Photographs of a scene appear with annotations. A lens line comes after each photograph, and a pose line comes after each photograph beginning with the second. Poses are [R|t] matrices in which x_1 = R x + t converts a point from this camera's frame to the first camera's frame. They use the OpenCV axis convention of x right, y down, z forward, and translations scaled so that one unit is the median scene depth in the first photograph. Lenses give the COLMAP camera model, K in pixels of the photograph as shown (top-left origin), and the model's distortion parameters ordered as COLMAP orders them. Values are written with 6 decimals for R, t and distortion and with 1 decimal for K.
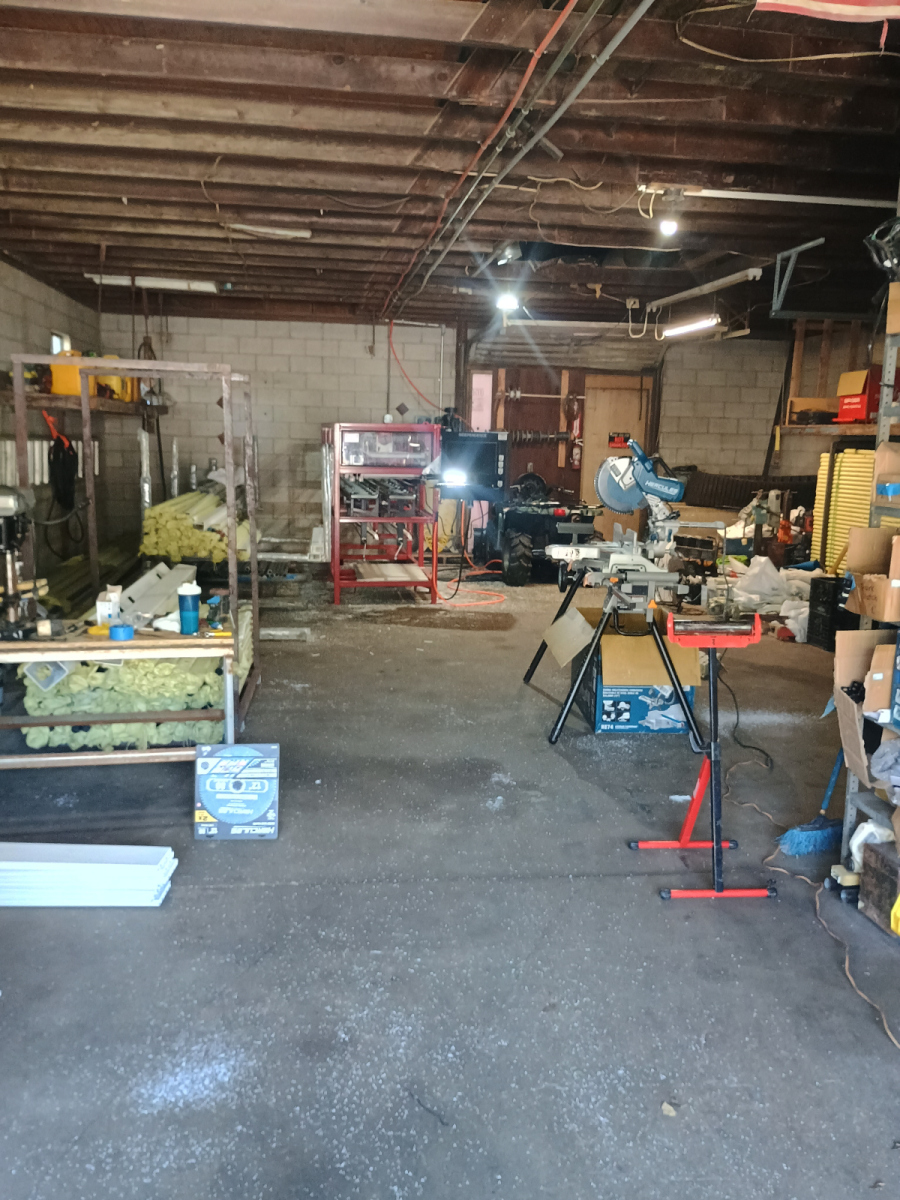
lens RADIAL K [[994.7, 0, 455.5], [0, 994.7, 598.7], [0, 0, 1]] dist [0.057407, -0.084224]
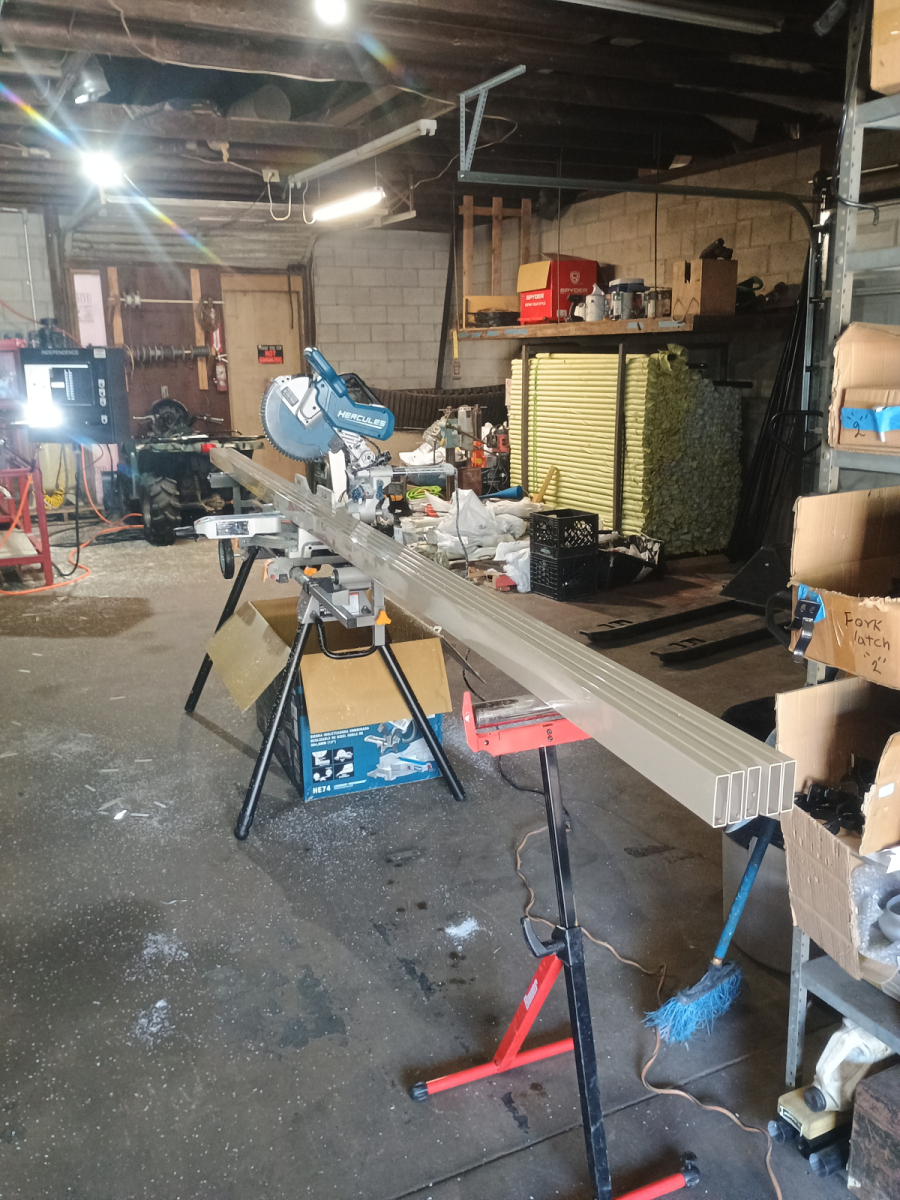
lens RADIAL K [[994.7, 0, 455.5], [0, 994.7, 598.7], [0, 0, 1]] dist [0.057407, -0.084224]
pose [[0.939360, -0.119522, 0.321431, 0.021068], [0.093046, 0.990968, 0.096566, -0.029297], [-0.330069, -0.060802, 0.941996, 0.197386]]
